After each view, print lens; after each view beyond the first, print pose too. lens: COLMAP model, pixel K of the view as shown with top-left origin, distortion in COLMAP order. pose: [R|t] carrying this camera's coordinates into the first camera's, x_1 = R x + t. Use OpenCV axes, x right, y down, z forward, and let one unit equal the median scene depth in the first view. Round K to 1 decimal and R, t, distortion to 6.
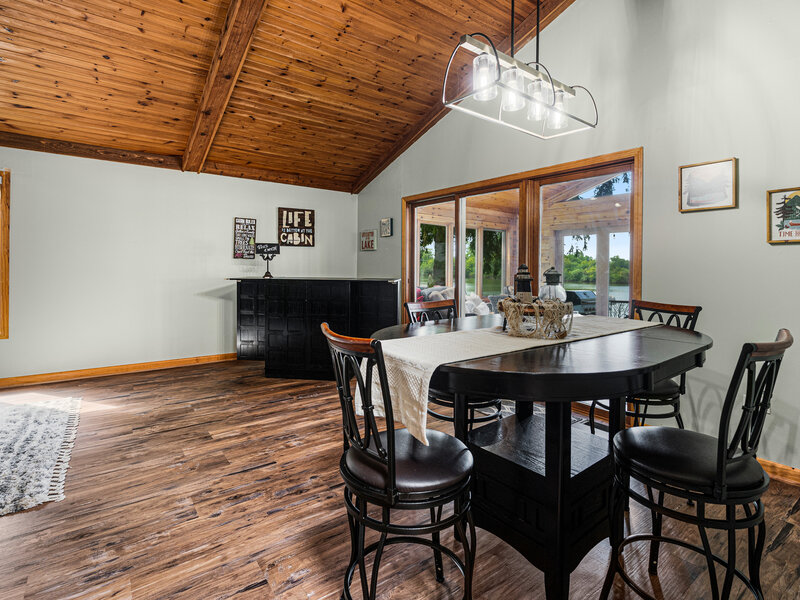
lens RADIAL K [[400.4, 0, 399.9], [0, 400.4, 278.5], [0, 0, 1]] dist [-0.001978, -0.000033]
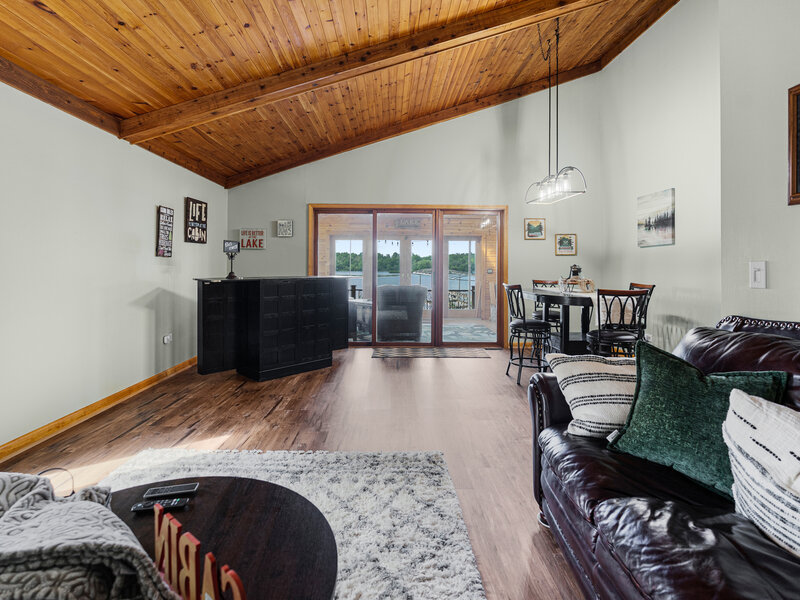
lens RADIAL K [[406.9, 0, 399.5], [0, 406.9, 301.3], [0, 0, 1]] dist [-0.001864, 0.000517]
pose [[0.563990, -0.084187, 0.821479, -0.776385], [0.032195, 0.996275, 0.079997, -0.009853], [-0.825154, -0.018670, 0.564600, 0.124726]]
